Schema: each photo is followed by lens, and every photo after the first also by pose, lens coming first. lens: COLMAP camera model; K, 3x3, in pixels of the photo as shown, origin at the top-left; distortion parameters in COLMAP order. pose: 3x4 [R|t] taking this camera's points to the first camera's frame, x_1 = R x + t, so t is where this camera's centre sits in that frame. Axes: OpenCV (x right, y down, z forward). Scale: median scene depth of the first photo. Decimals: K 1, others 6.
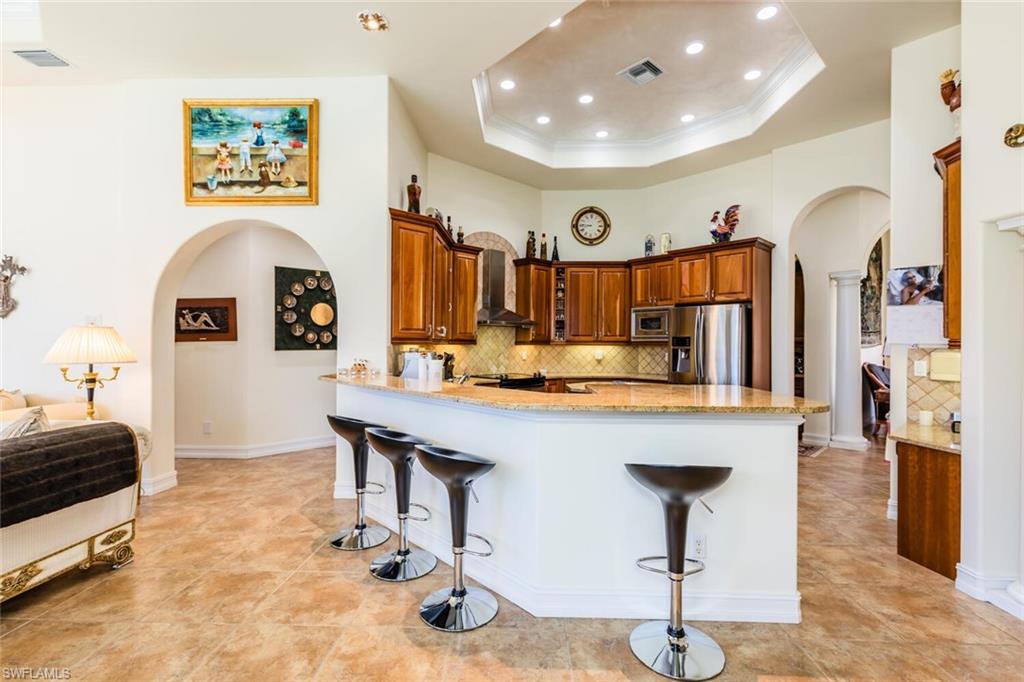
lens RADIAL K [[459.9, 0, 507.6], [0, 459.9, 342.3], [0, 0, 1]] dist [-0.001791, 0.000141]
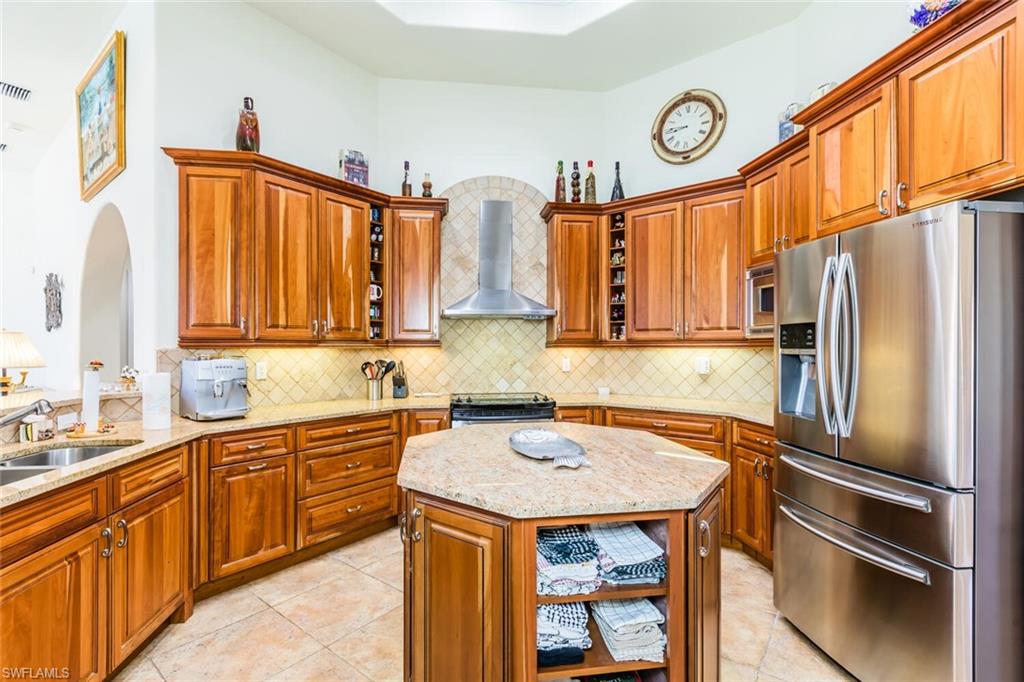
lens RADIAL K [[457.1, 0, 509.3], [0, 457.1, 345.0], [0, 0, 1]] dist [0.002377, -0.000220]
pose [[0.807690, -0.010289, -0.589518, 0.342605], [0.007575, 0.999946, -0.007075, 0.005734], [0.589559, 0.001249, 0.807724, 0.462592]]
